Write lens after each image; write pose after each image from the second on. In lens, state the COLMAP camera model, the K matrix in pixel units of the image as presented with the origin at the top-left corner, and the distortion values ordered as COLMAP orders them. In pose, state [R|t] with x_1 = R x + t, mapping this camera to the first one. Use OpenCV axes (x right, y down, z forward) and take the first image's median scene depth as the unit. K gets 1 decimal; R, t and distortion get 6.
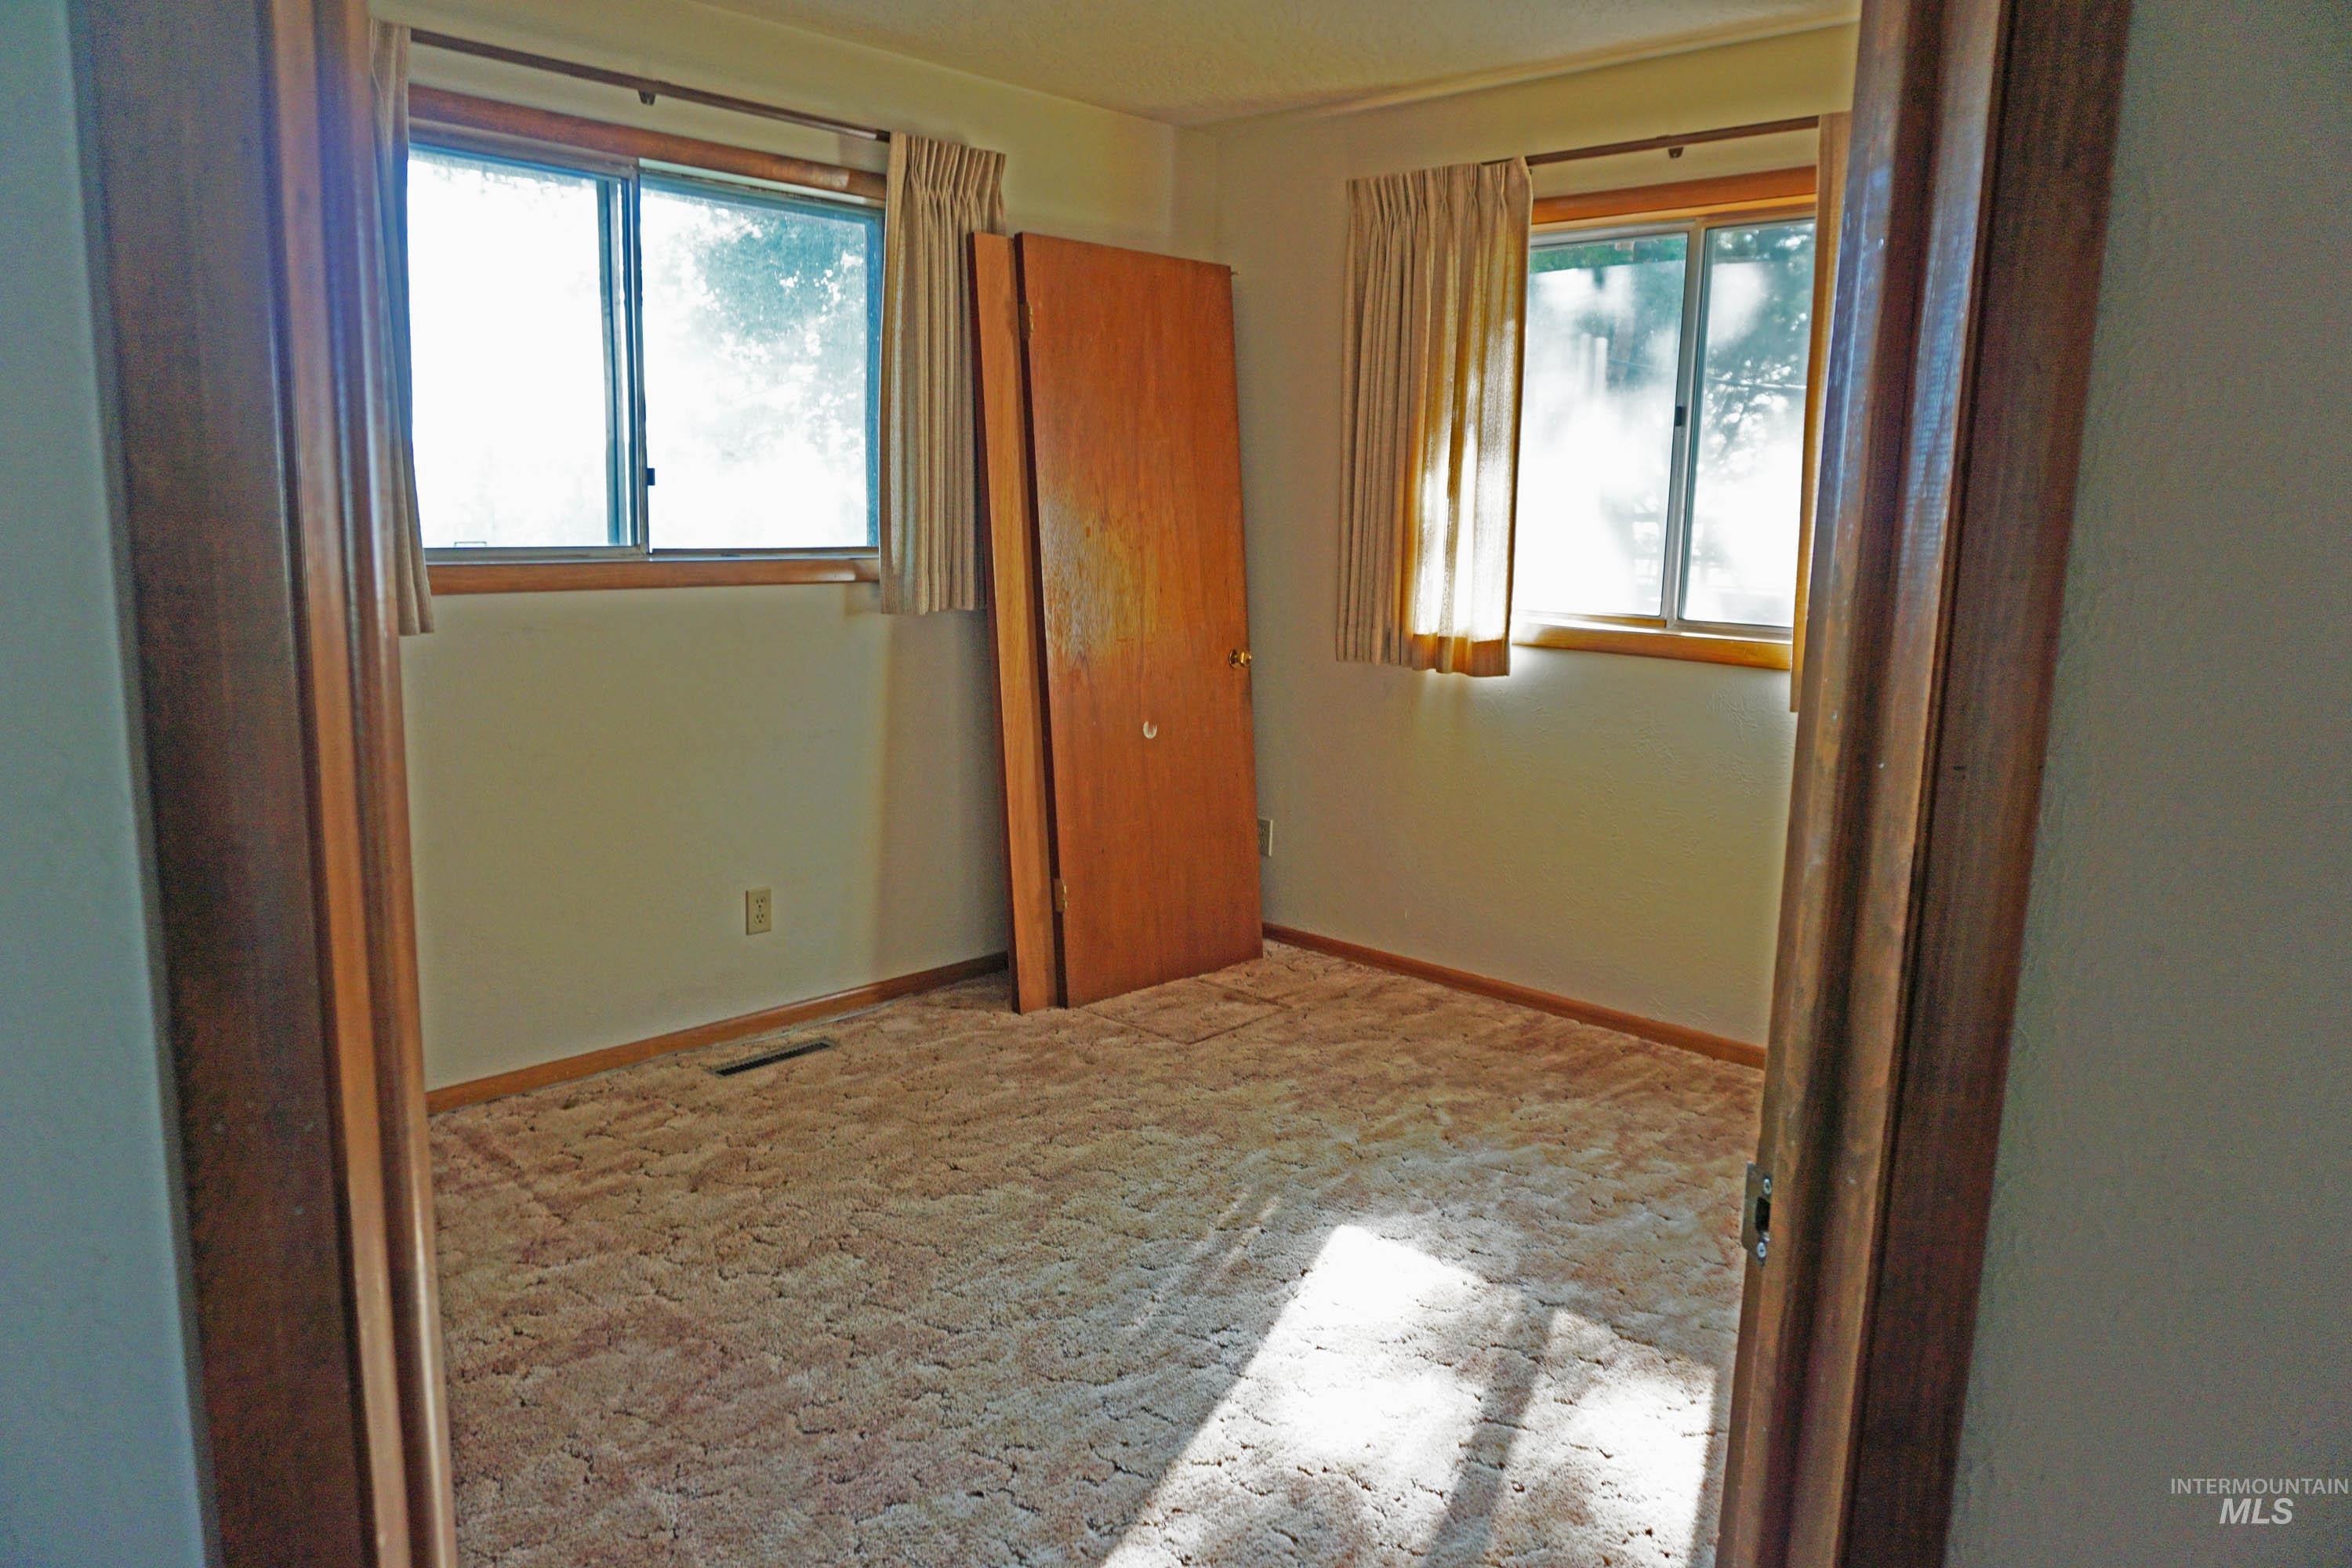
lens RADIAL K [[1580.4, 0, 1176.6], [0, 1580.4, 778.8], [0, 0, 1]] dist [-0.038180, 0.022785]
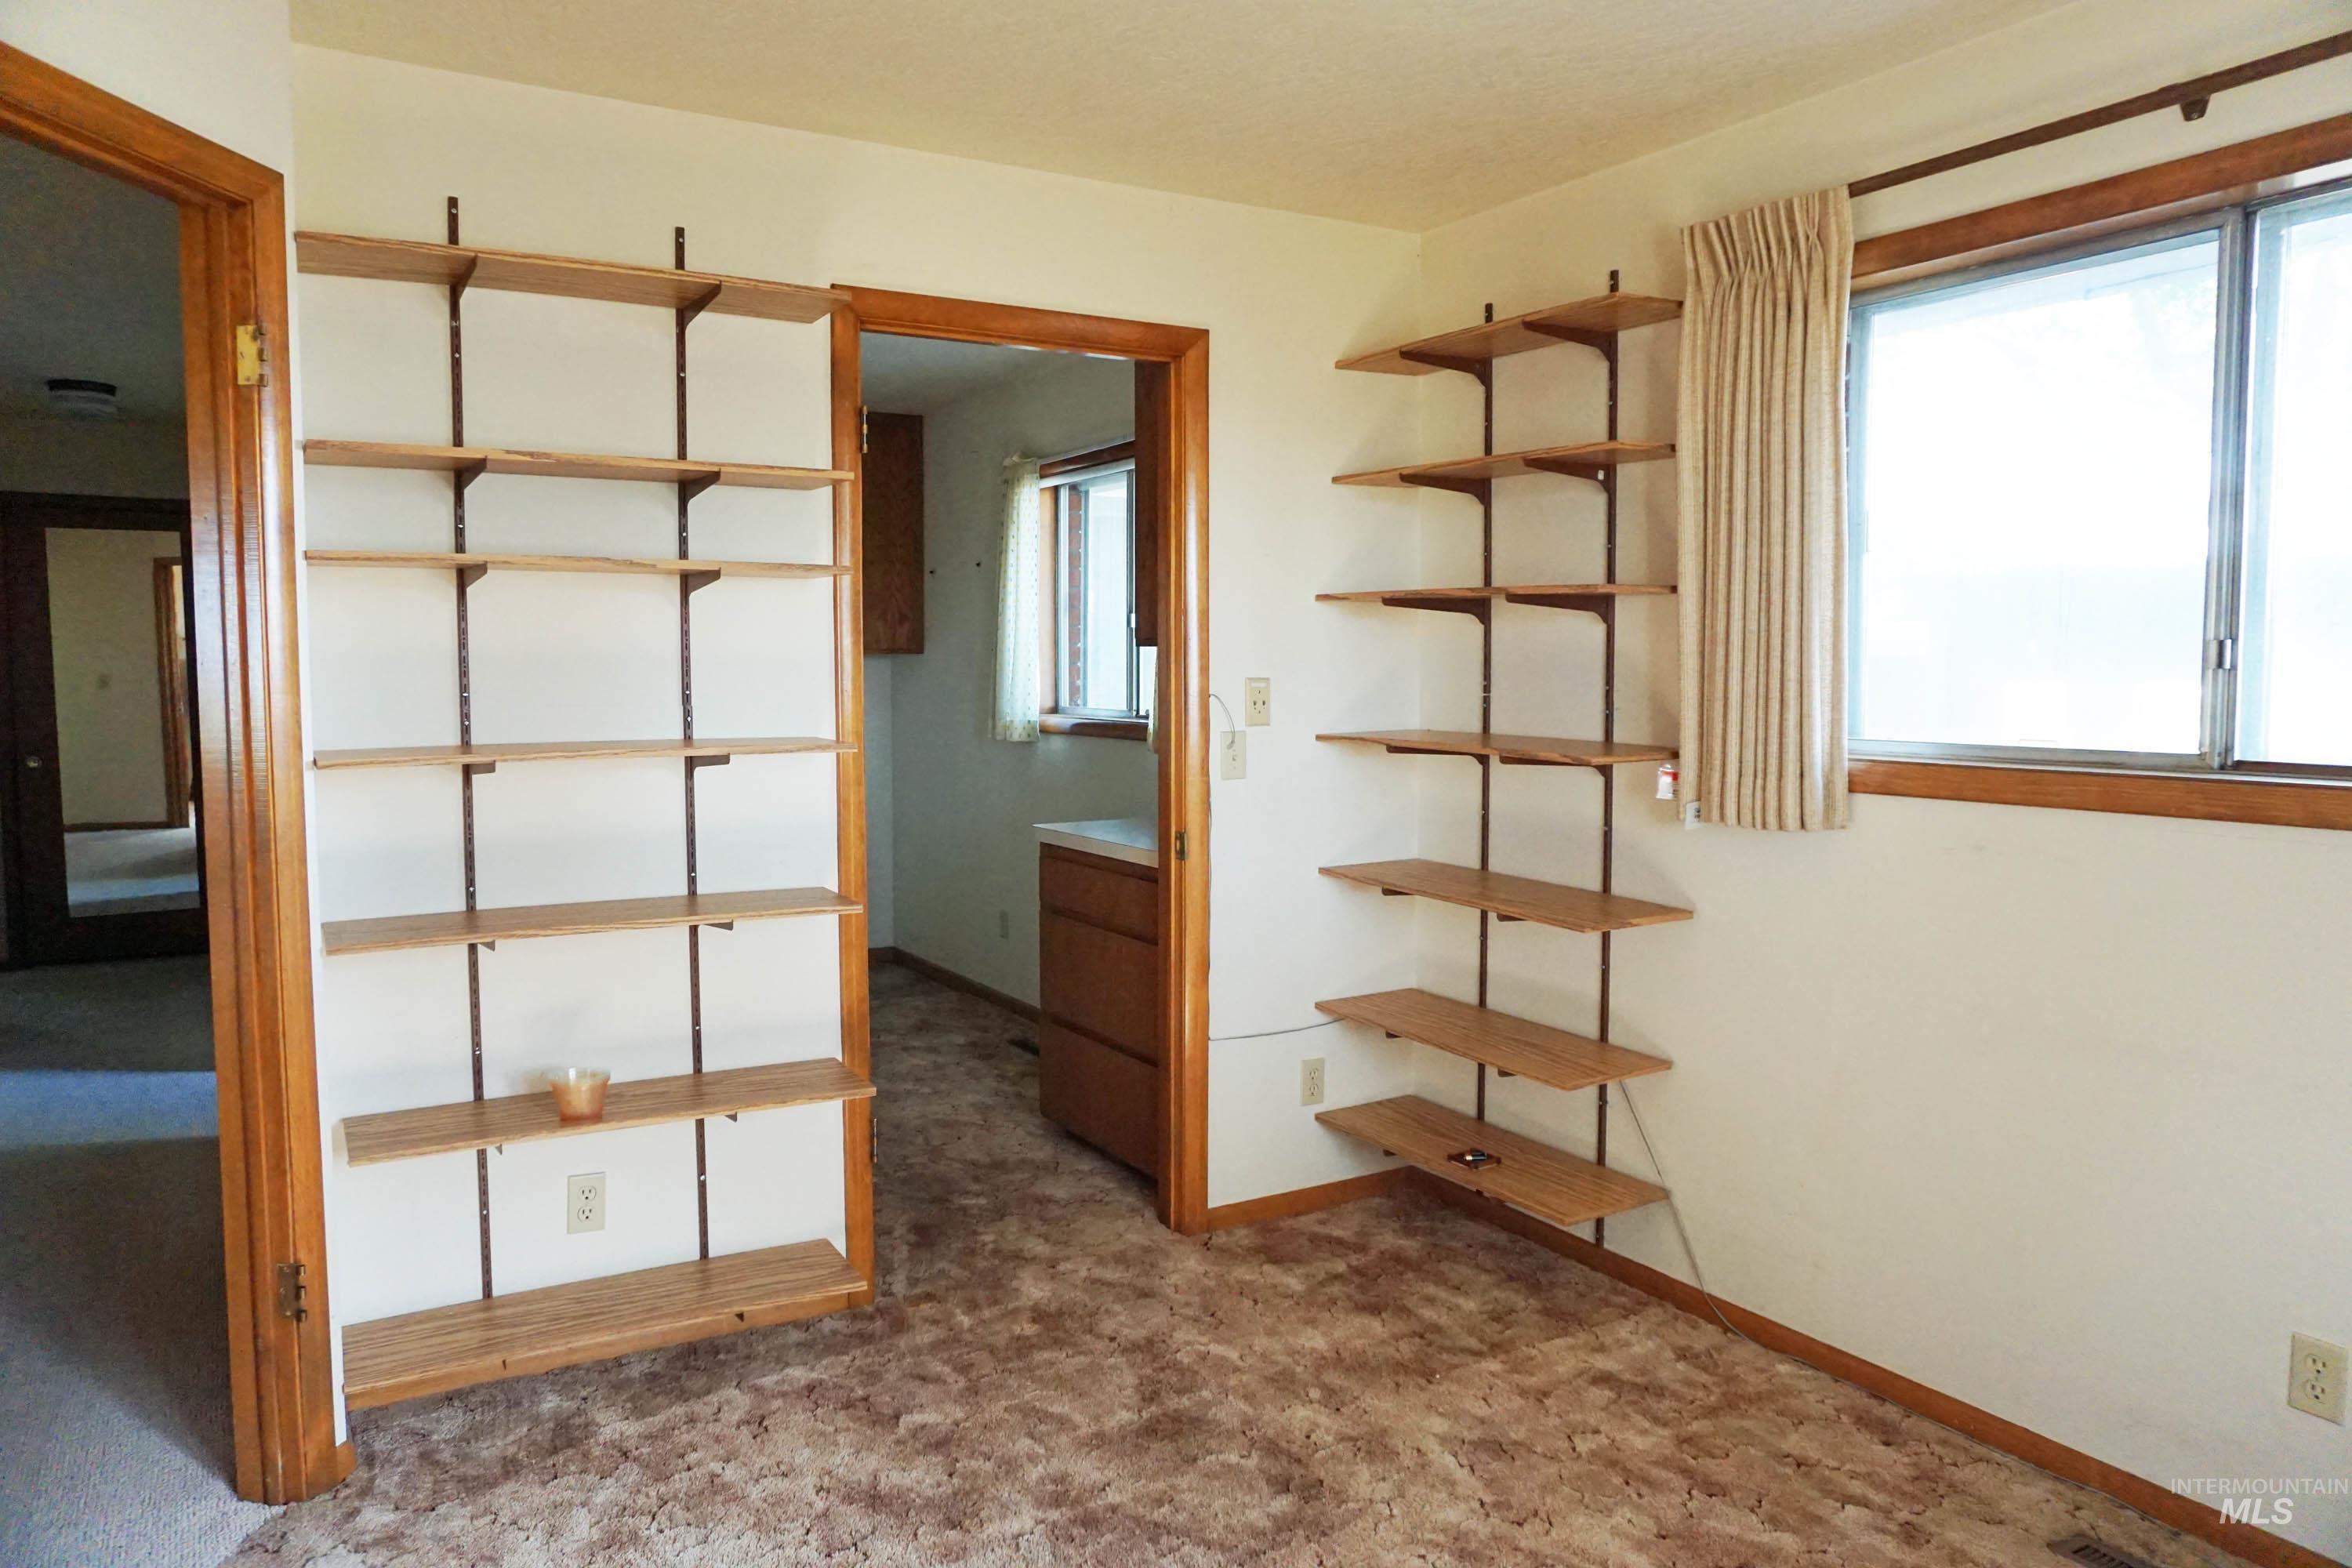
lens RADIAL K [[1580.4, 0, 1177.7], [0, 1580.4, 784.5], [0, 0, 1]] dist [-0.038180, 0.022785]
pose [[-0.285167, 0.045860, -0.957380, 0.481917], [-0.169229, 0.980753, 0.097387, -0.141586], [0.943420, 0.189788, -0.271918, 0.861788]]
